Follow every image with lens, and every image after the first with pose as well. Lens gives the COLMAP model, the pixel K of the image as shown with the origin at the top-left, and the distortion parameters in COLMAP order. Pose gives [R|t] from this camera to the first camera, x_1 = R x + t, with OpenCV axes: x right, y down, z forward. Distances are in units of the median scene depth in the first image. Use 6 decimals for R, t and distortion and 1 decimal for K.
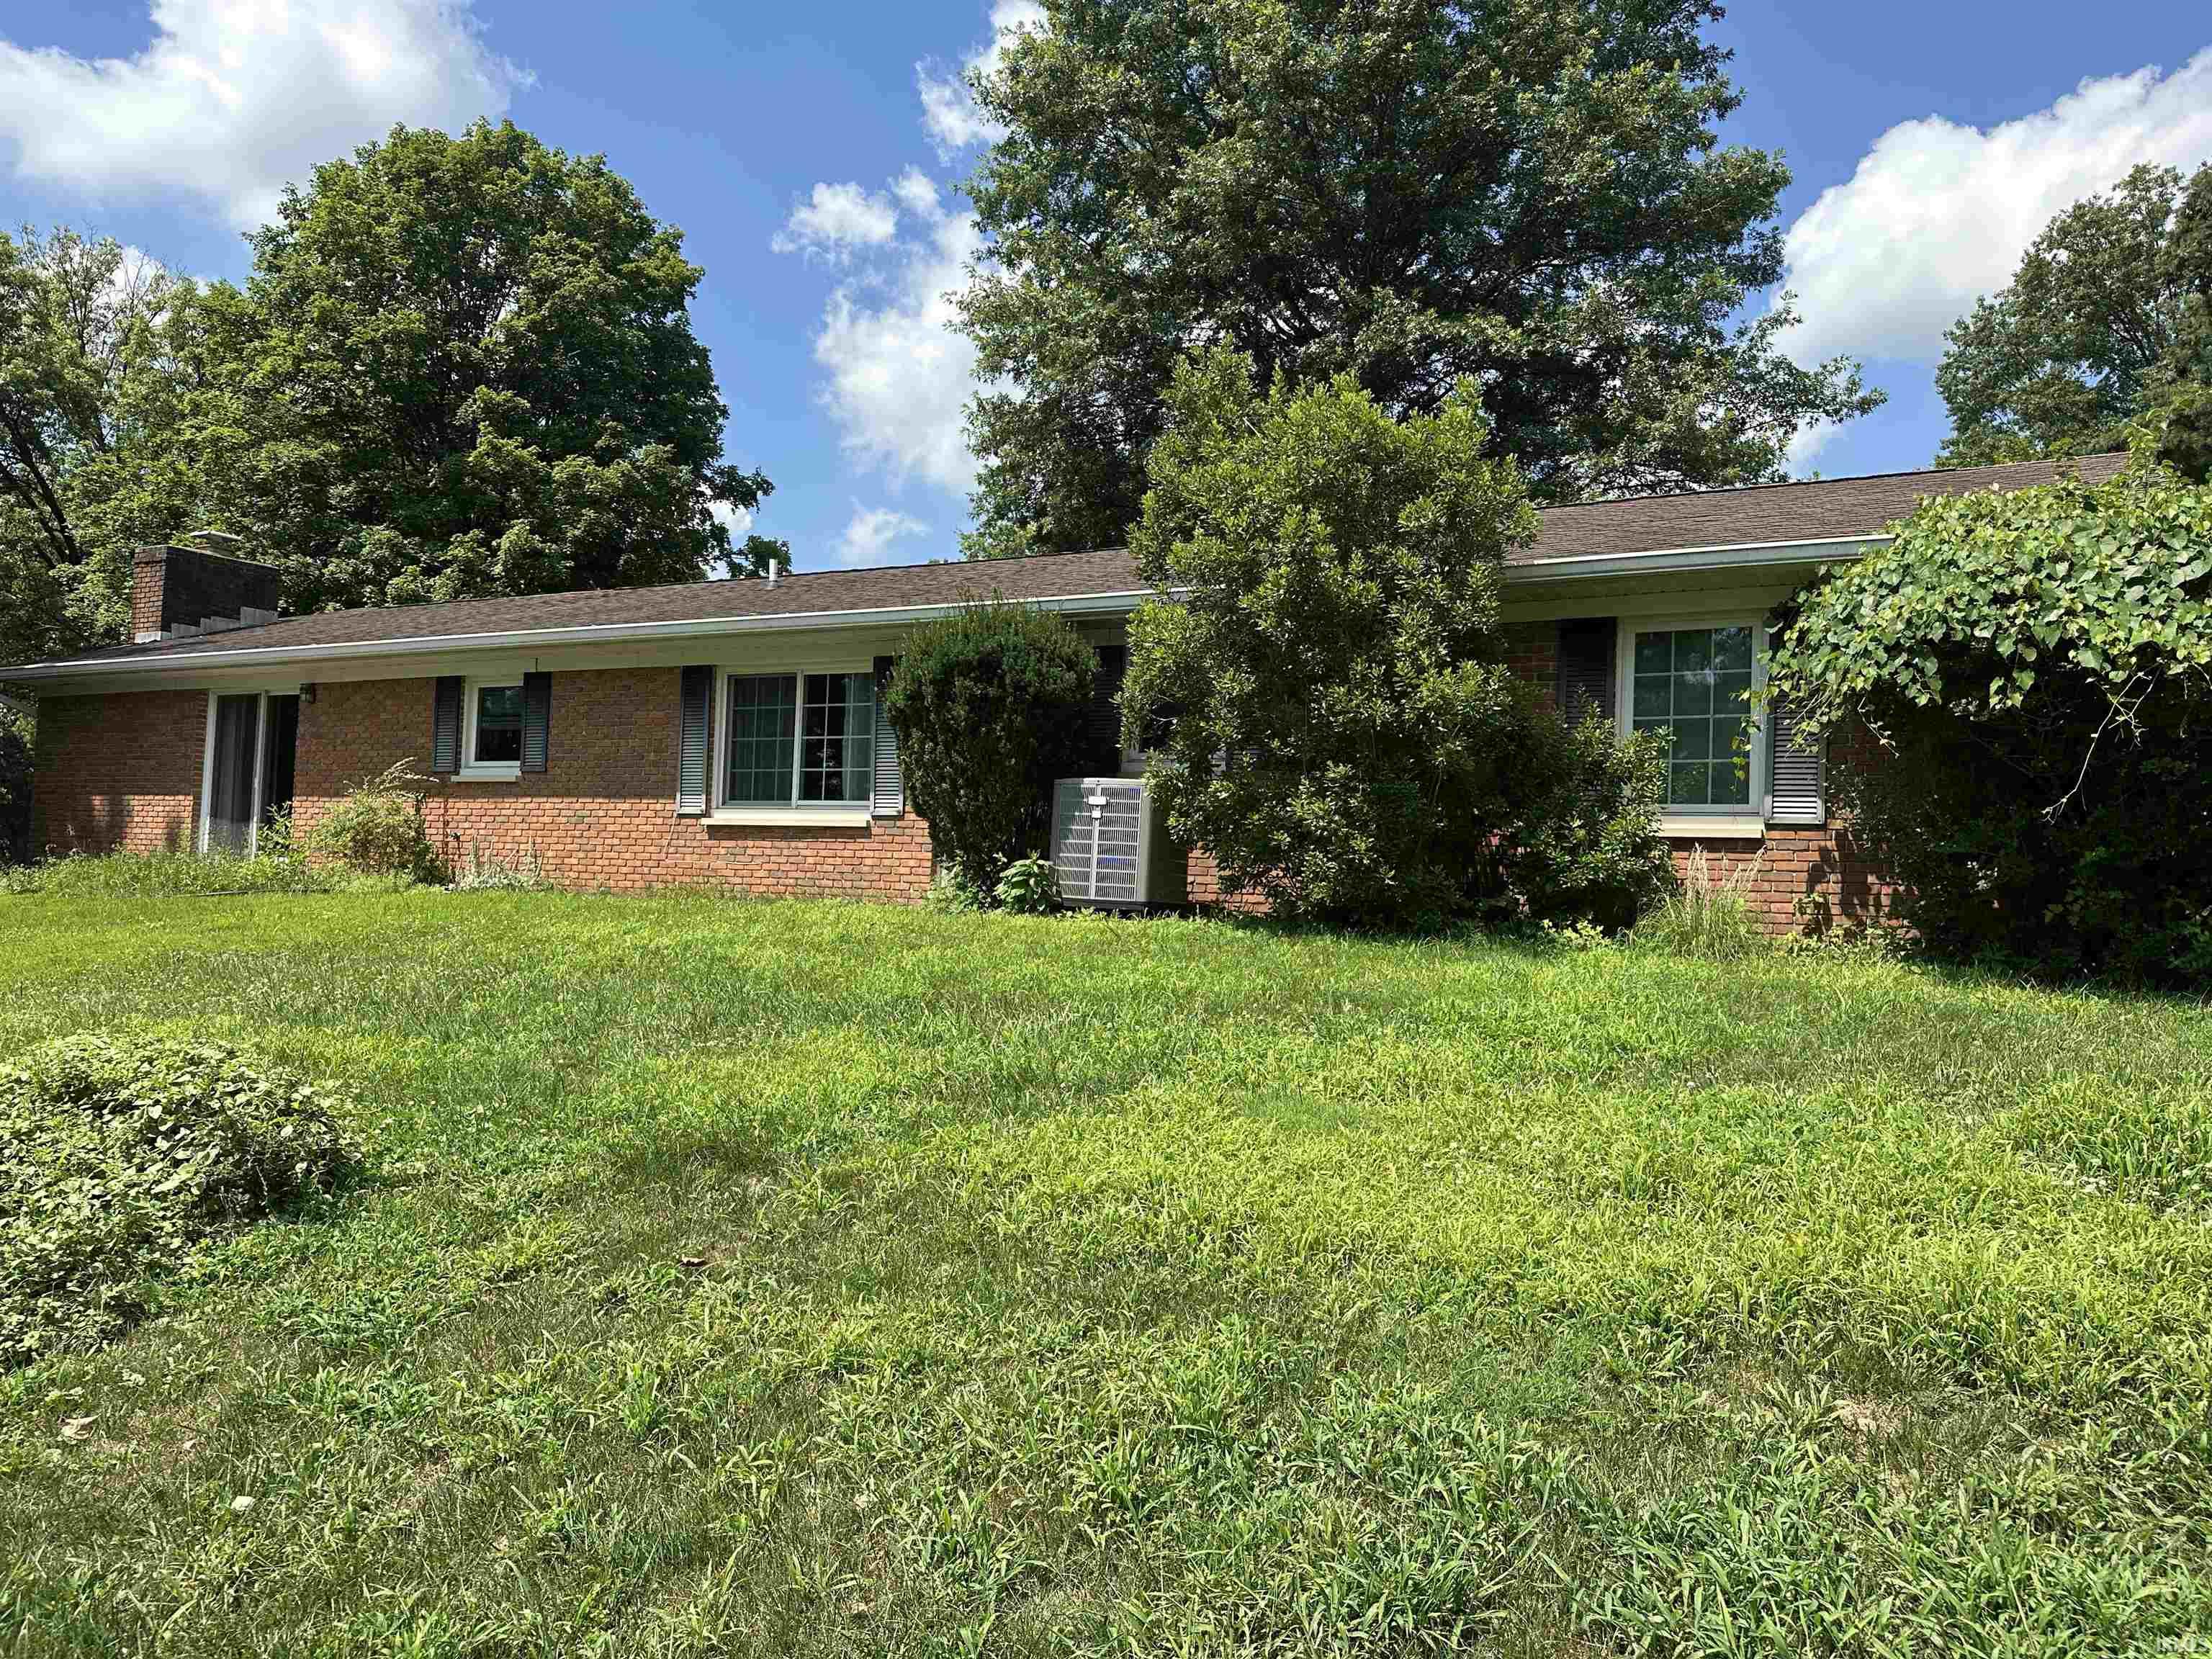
lens RADIAL K [[1555.6, 0, 1106.0], [0, 1555.6, 829.5], [0, 0, 1]] dist [0.000754, 0.000187]
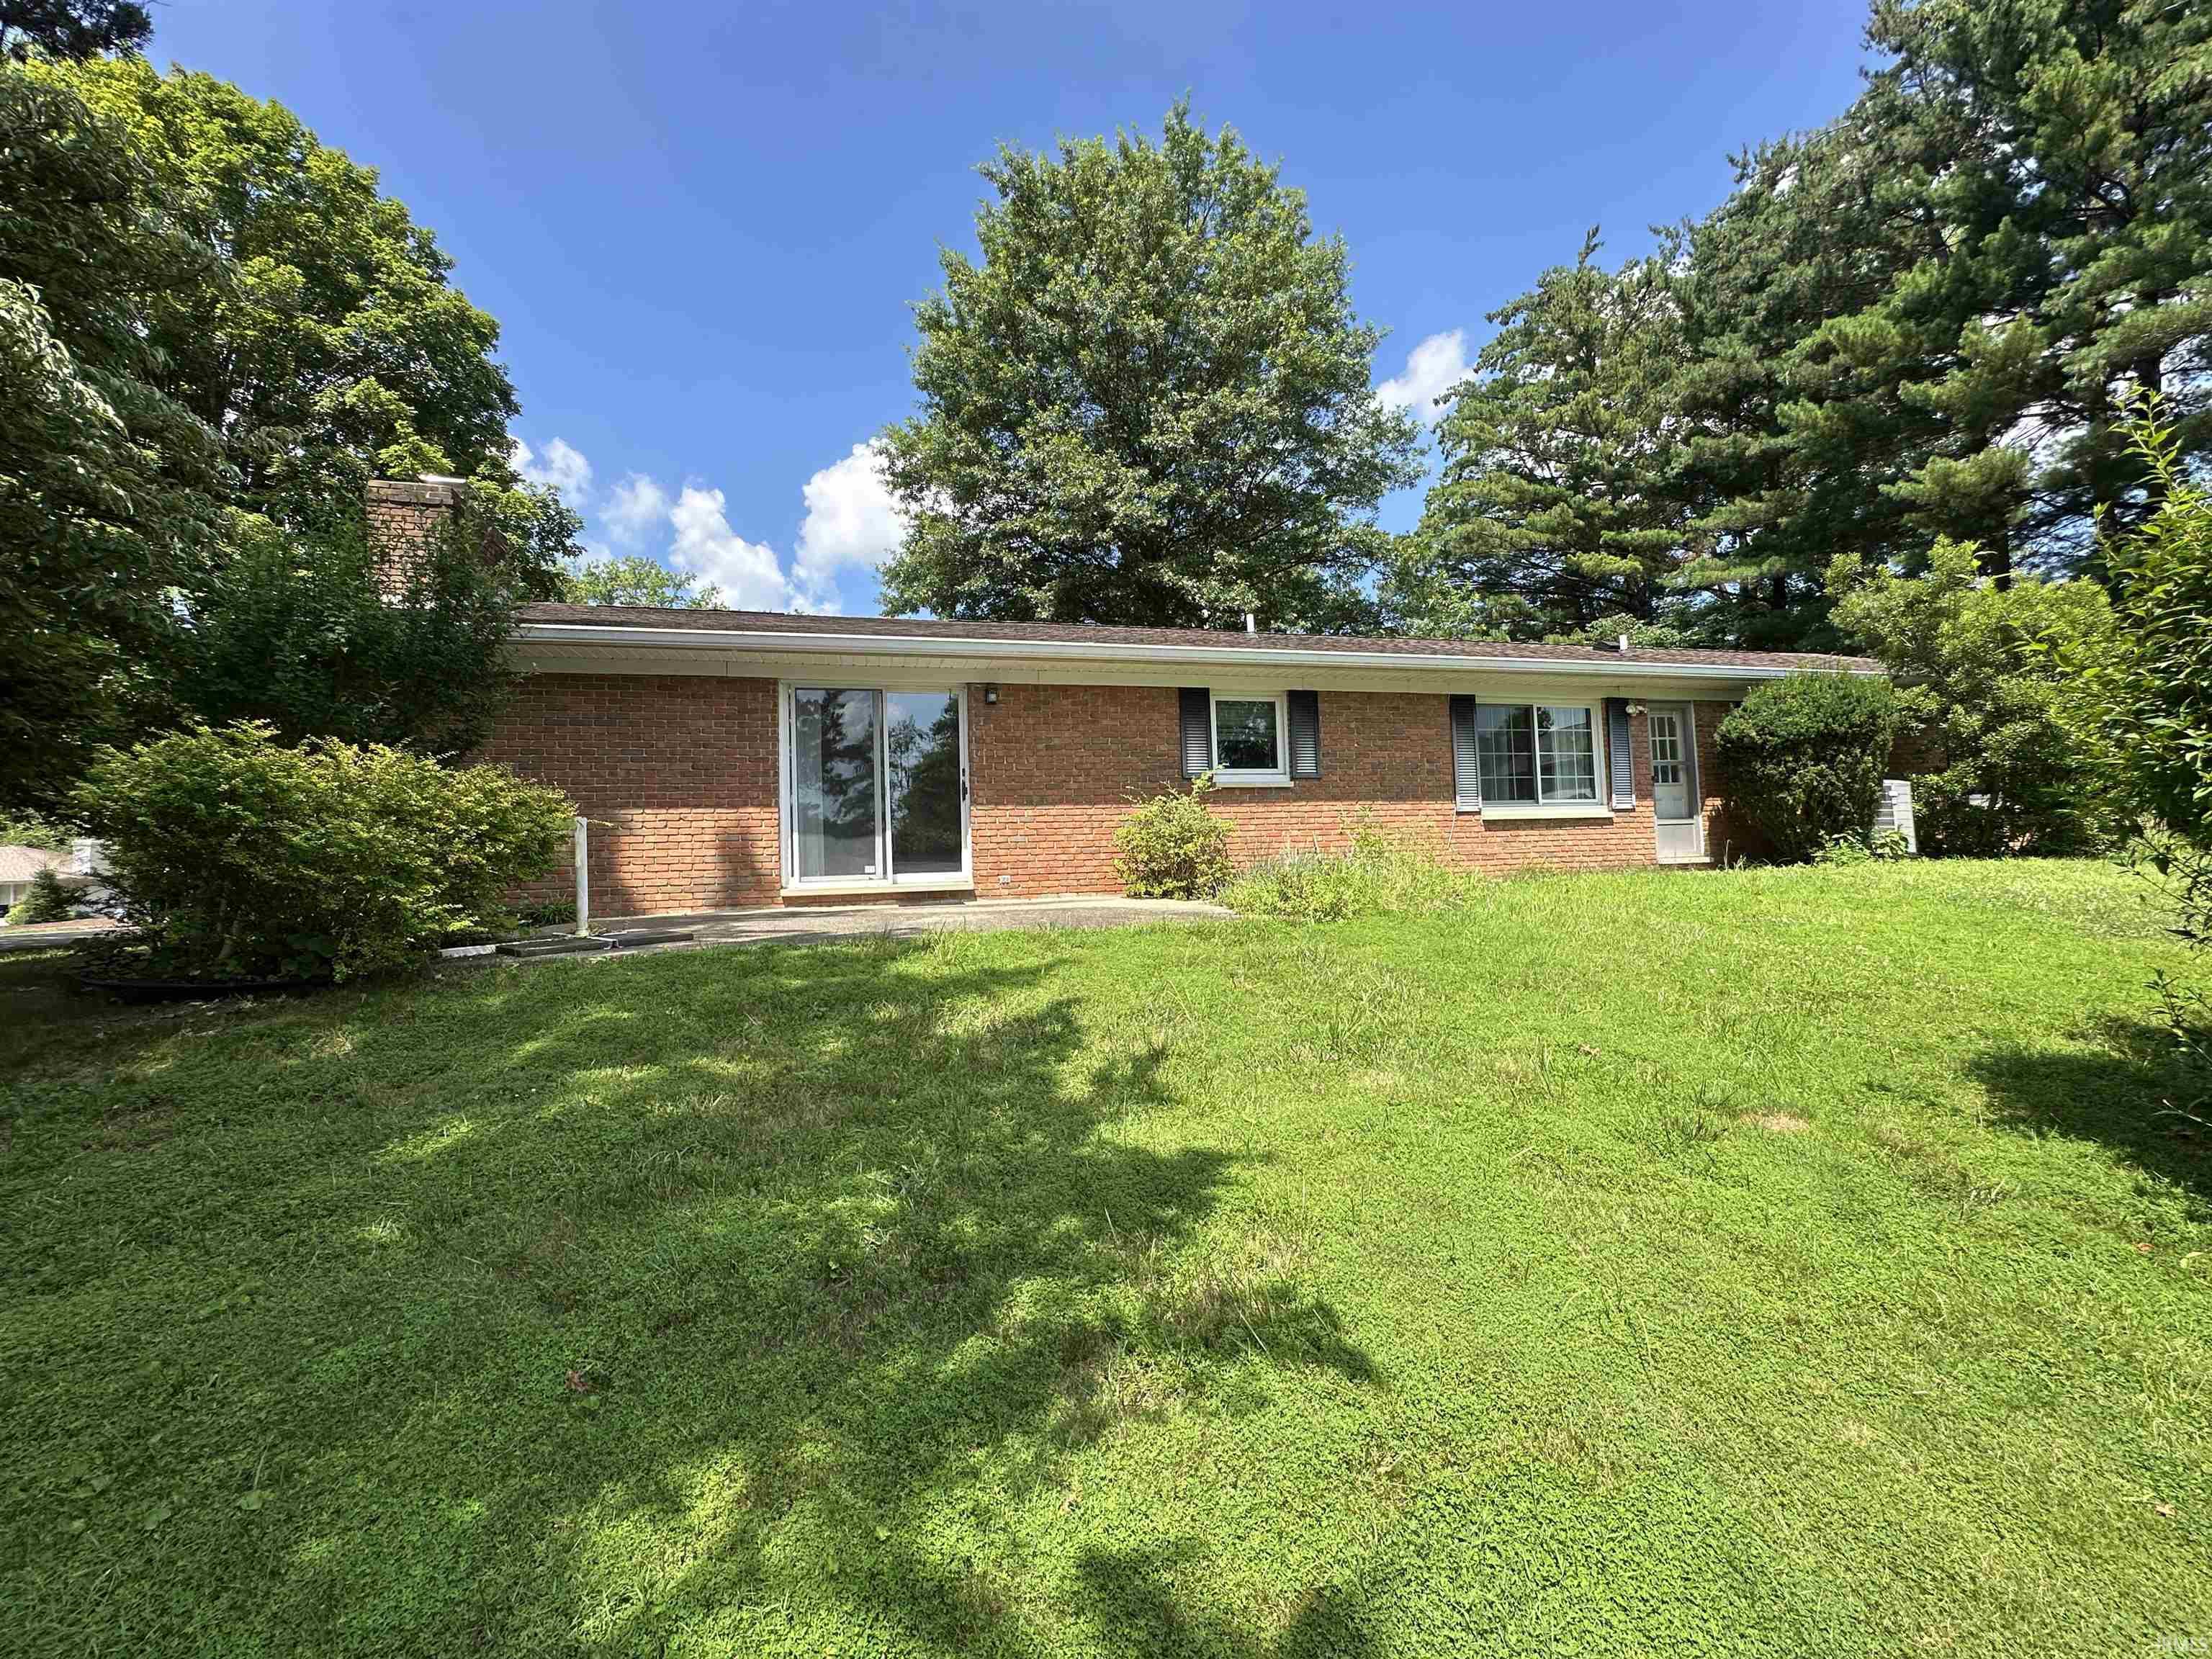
lens RADIAL K [[886.3, 0, 1106.0], [0, 886.3, 829.5], [0, 0, 1]] dist [-0.002840, 0.000855]
pose [[0.747149, -0.027212, 0.664100, -0.908608], [0.029068, 0.999543, 0.008255, -0.009430], [-0.664021, 0.013136, 0.747599, 0.623290]]
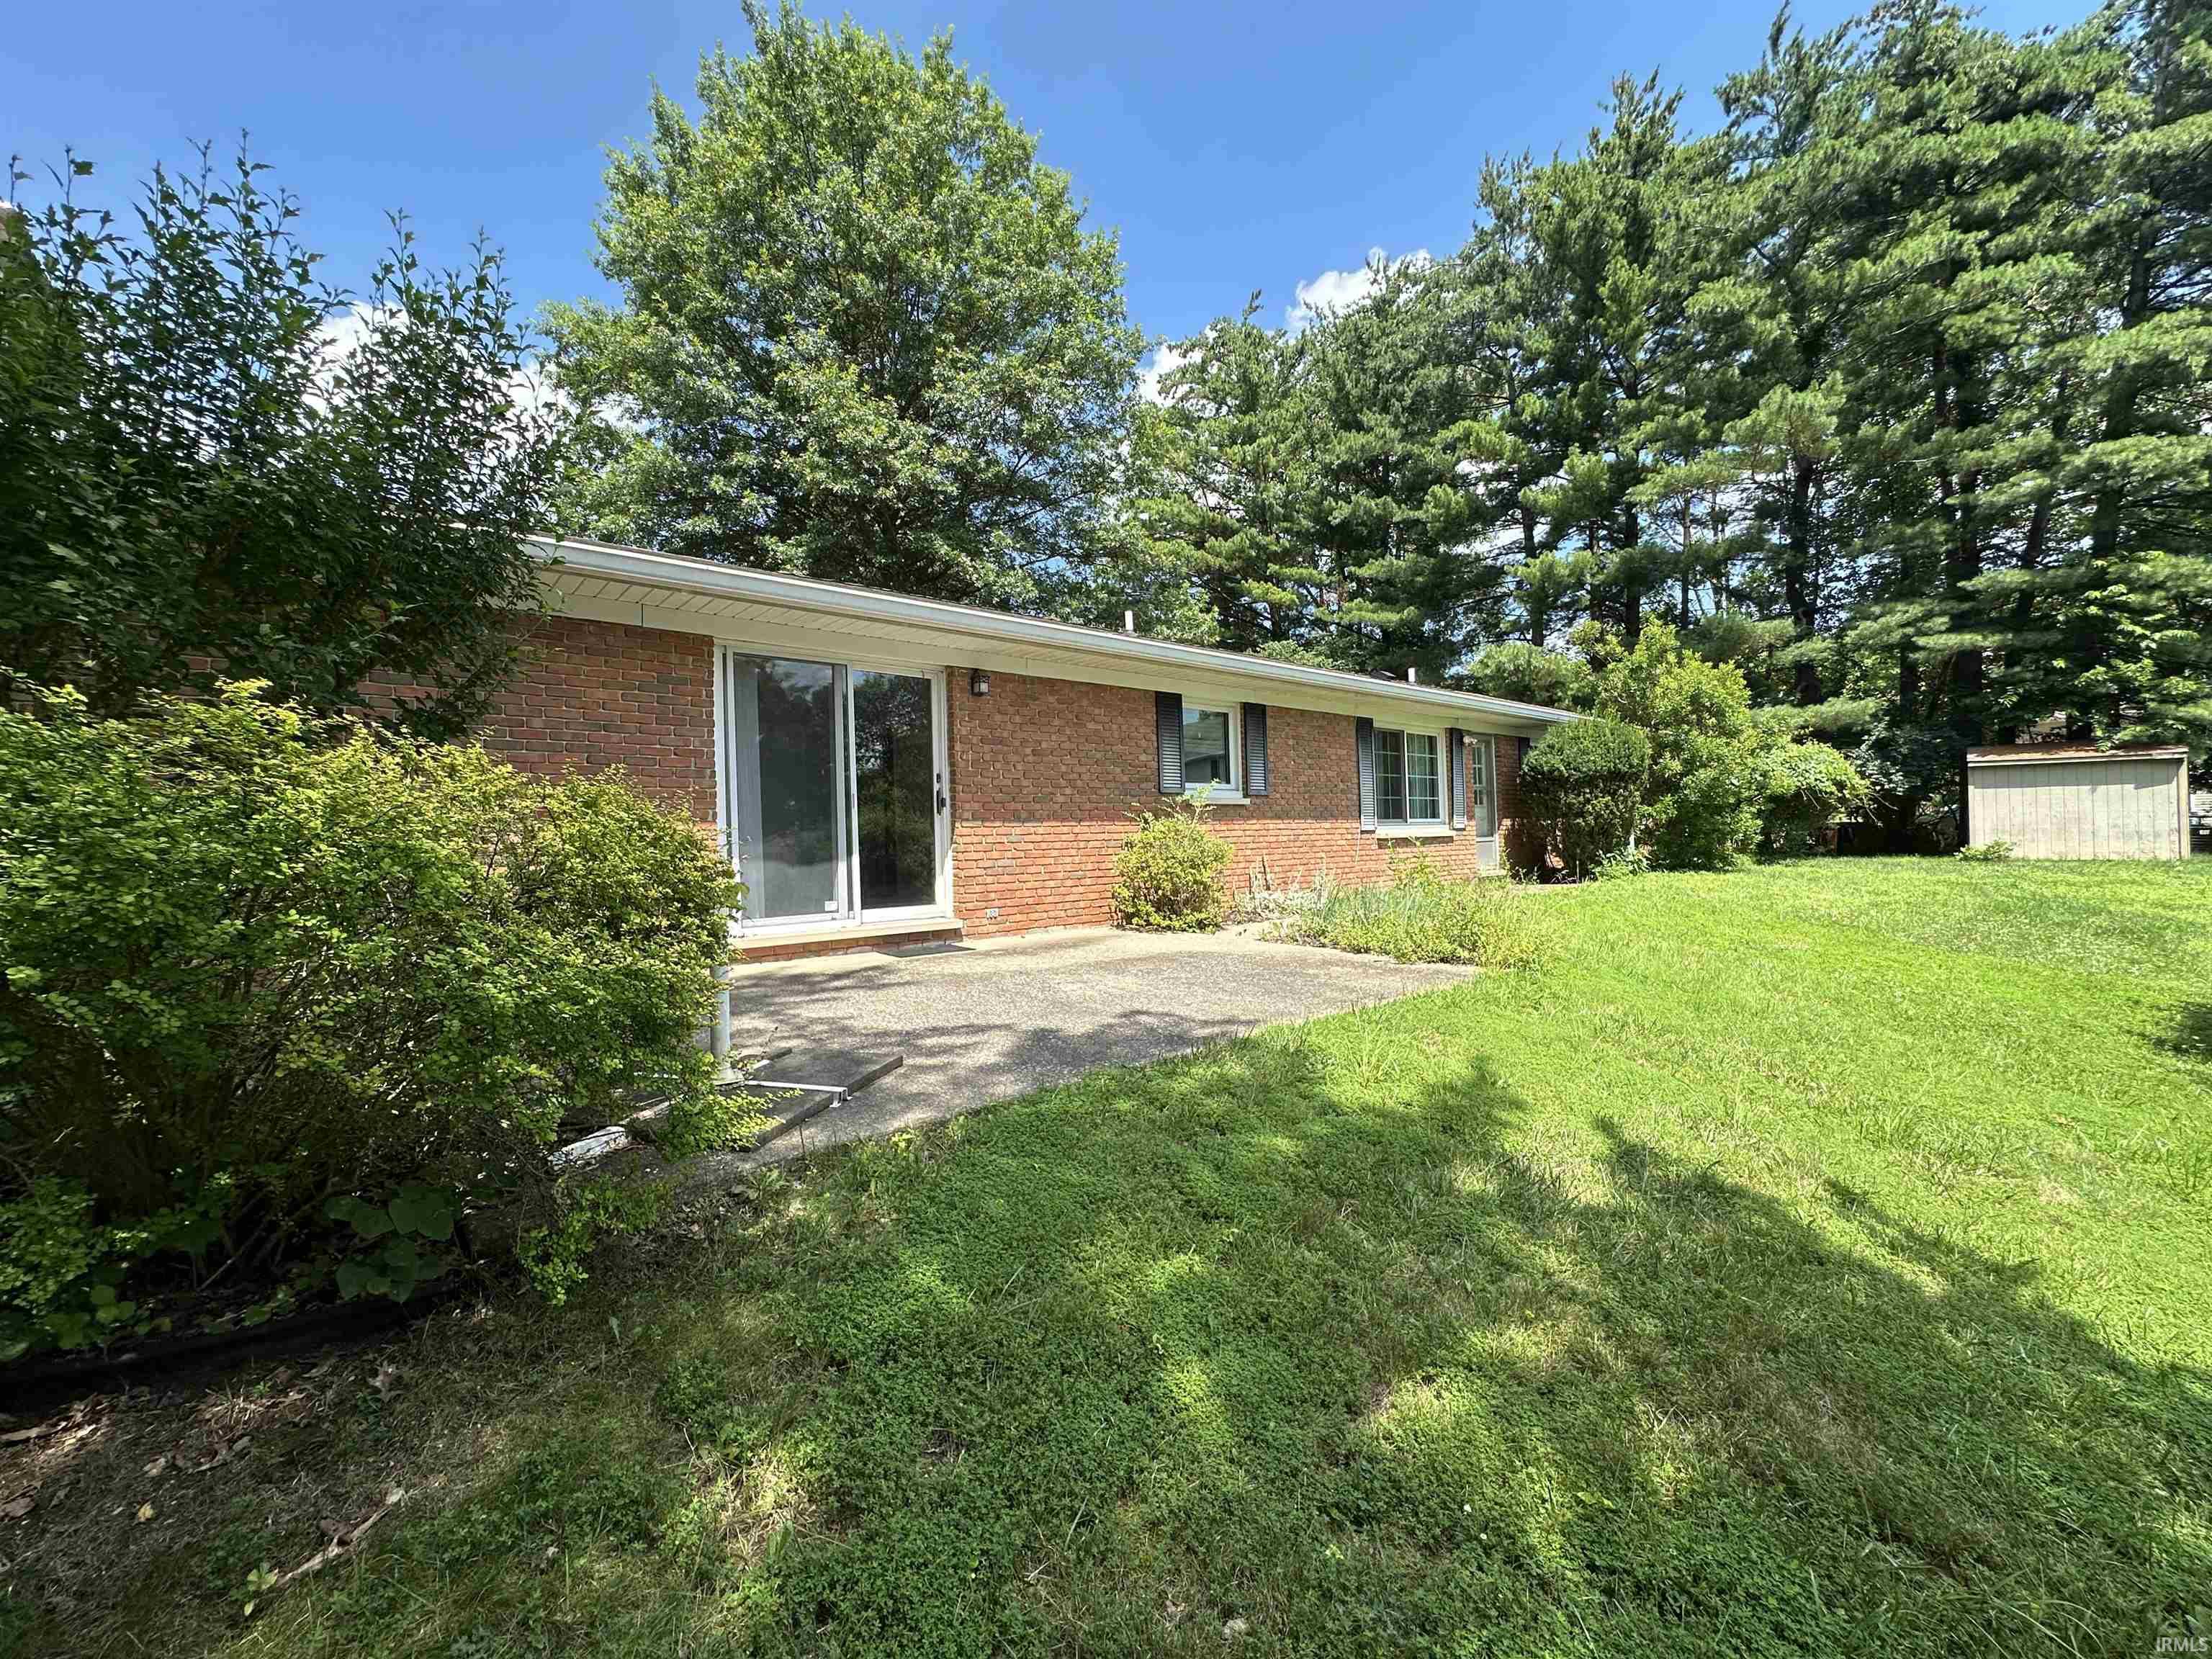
lens RADIAL K [[886.3, 0, 1106.0], [0, 886.3, 829.5], [0, 0, 1]] dist [-0.002840, 0.000855]
pose [[0.386448, -0.031751, 0.921765, -0.983512], [0.001261, 0.999425, 0.033898, -0.034469], [-0.922310, -0.011937, 0.386266, 0.865193]]
